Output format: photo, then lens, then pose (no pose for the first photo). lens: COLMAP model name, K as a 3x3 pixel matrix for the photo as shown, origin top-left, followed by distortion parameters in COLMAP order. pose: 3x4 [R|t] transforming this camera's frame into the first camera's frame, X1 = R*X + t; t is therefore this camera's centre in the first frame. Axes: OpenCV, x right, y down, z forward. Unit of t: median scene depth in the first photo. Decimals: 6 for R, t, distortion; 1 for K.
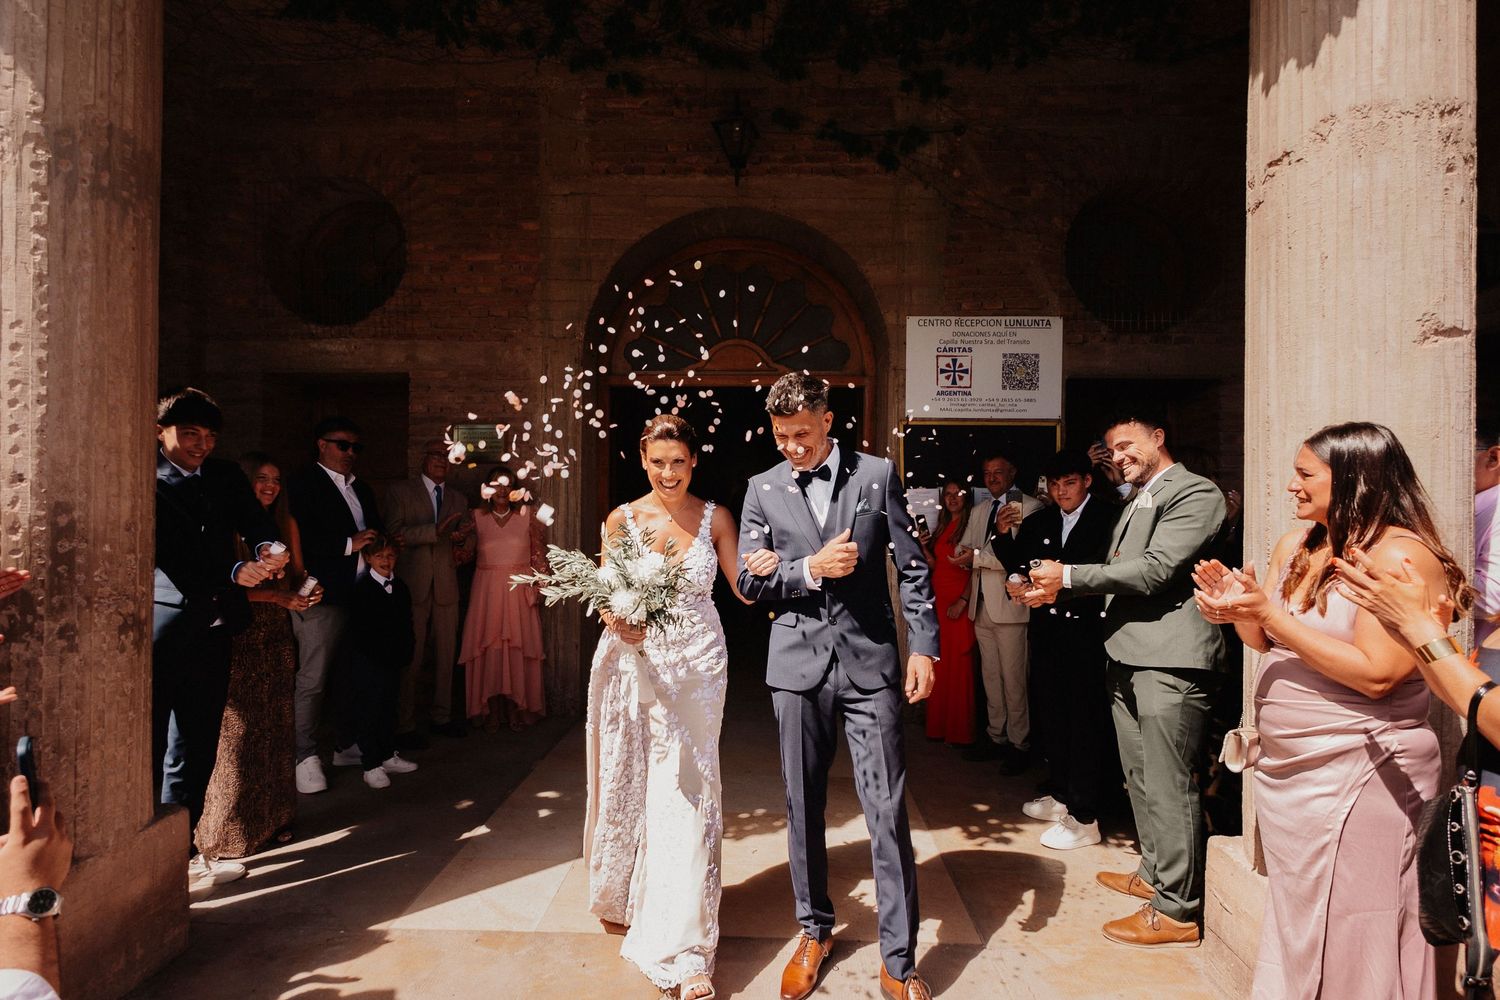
lens RADIAL K [[741.8, 0, 750.0], [0, 741.8, 500.0], [0, 0, 1]] dist [-0.000266, 0.001882]
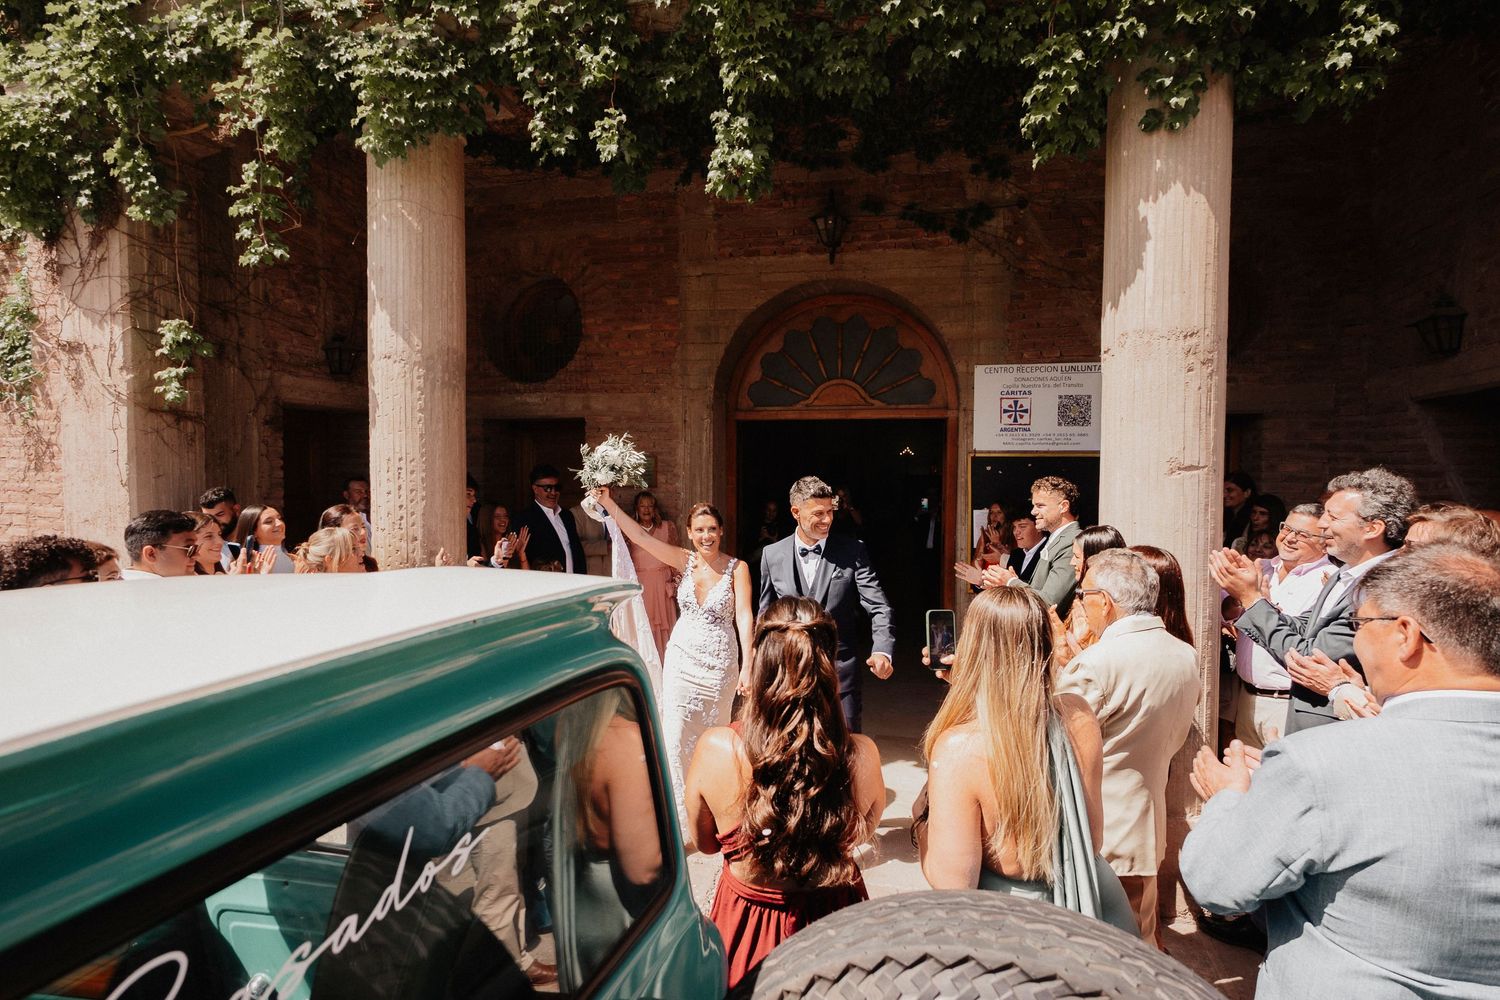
lens RADIAL K [[826.7, 0, 750.0], [0, 826.7, 500.0], [0, 0, 1]] dist [0.002200, 0.000228]
pose [[0.977457, 0.003899, -0.211099, 0.139547], [0.005177, 0.999086, 0.042425, -0.089614], [0.211072, -0.042561, 0.976544, -0.385099]]
